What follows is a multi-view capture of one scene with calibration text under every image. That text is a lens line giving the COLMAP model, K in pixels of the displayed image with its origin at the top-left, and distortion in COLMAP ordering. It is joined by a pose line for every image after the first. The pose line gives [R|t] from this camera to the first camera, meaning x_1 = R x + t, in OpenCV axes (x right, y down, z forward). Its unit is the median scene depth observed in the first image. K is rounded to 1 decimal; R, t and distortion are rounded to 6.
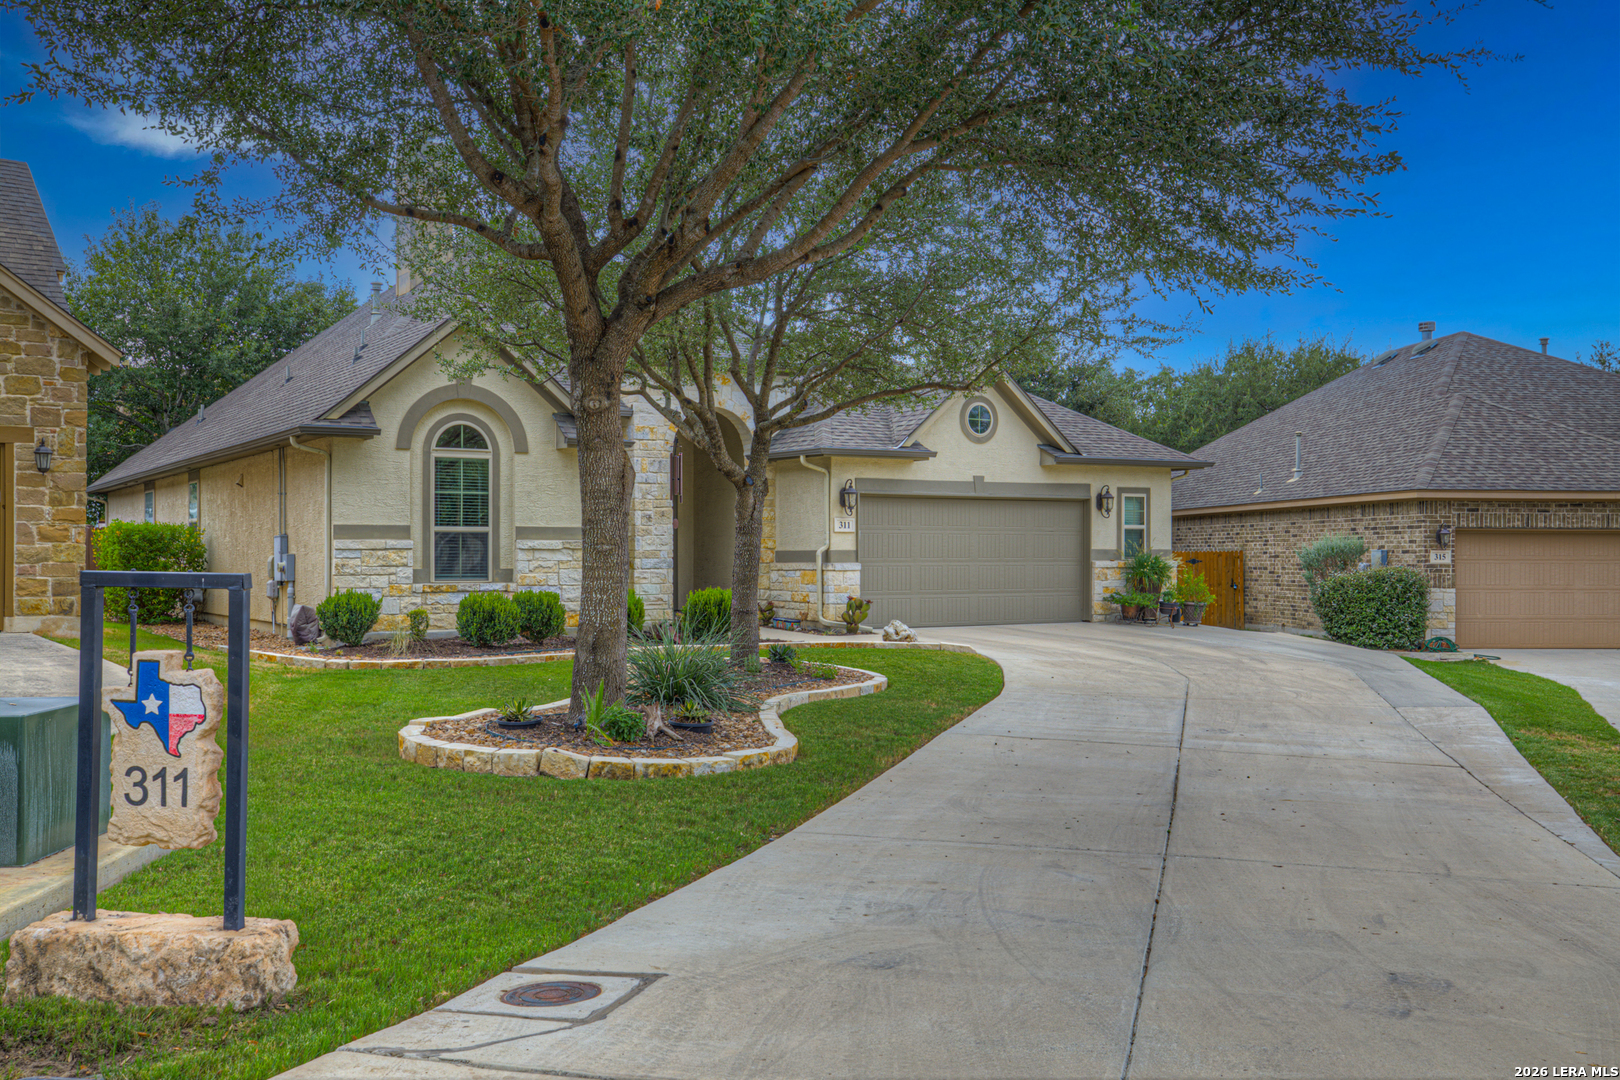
lens RADIAL K [[1634.4, 0, 799.5], [0, 1634.4, 573.6], [0, 0, 1]] dist [0.143651, 0.000000]
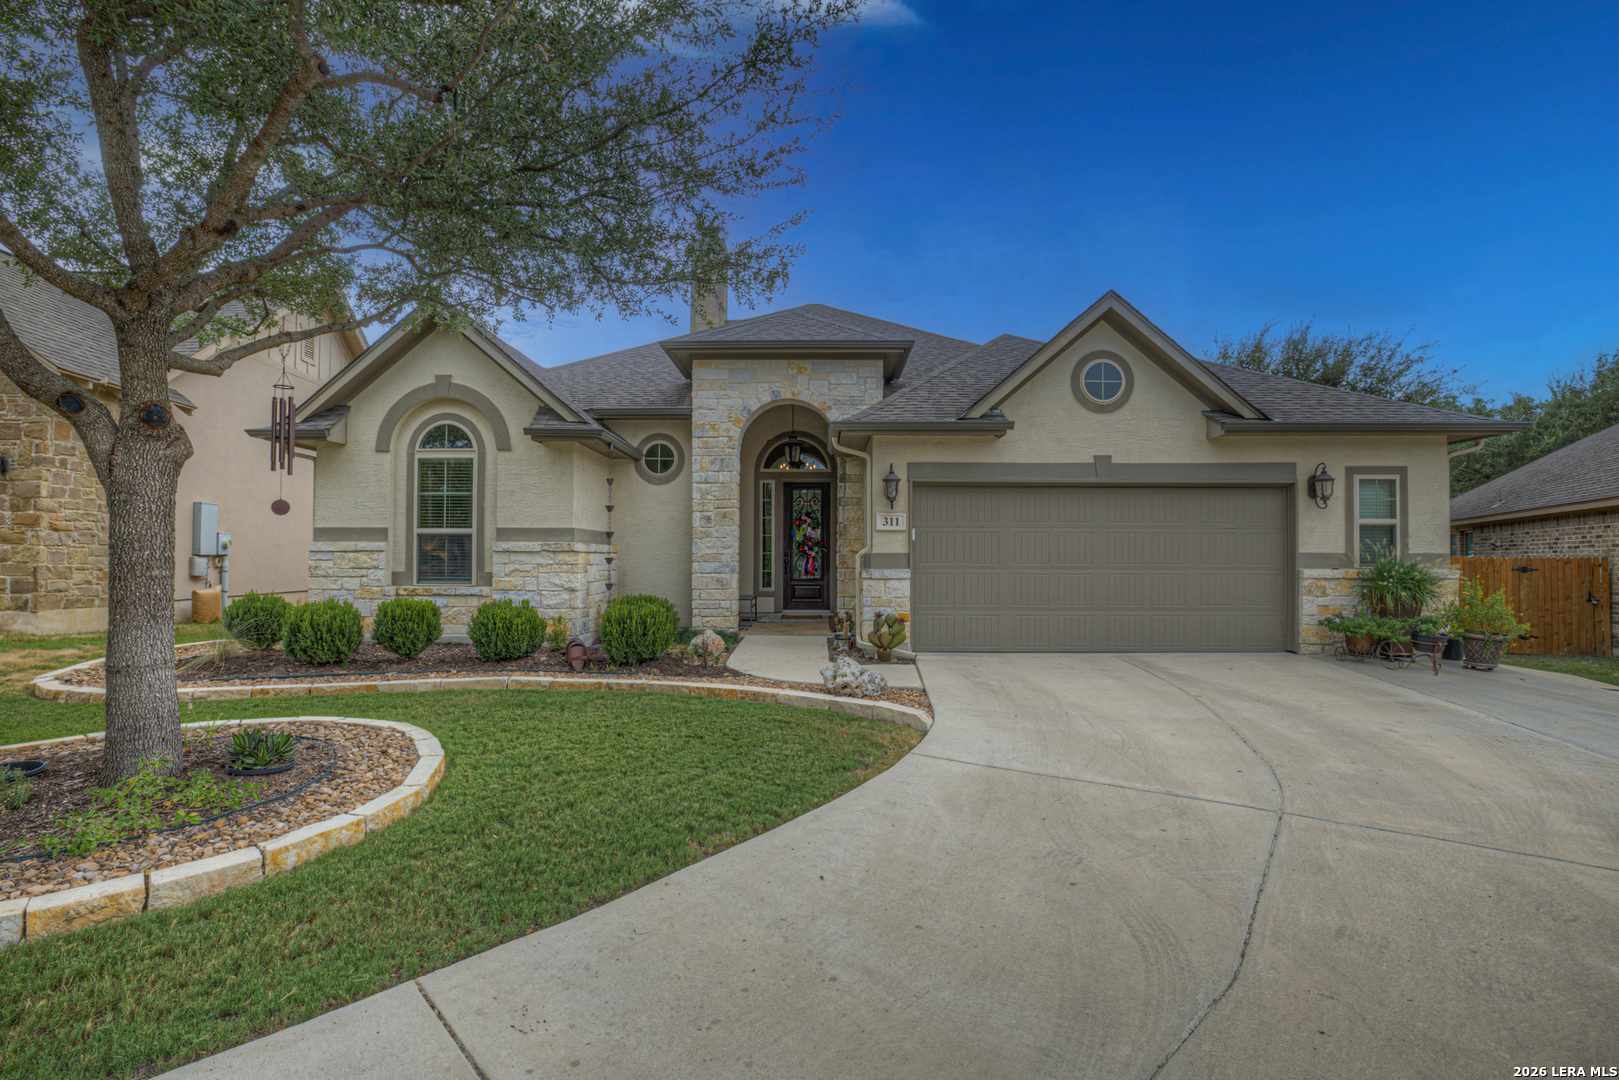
lens RADIAL K [[750.4, 0, 809.0], [0, 750.4, 549.3], [0, 0, 1]] dist [-0.013838, 0.001776]
pose [[0.836629, -0.004771, -0.547750, 0.193551], [-0.010171, 0.999654, -0.024243, -0.006806], [0.547676, 0.025854, 0.836291, 0.664474]]
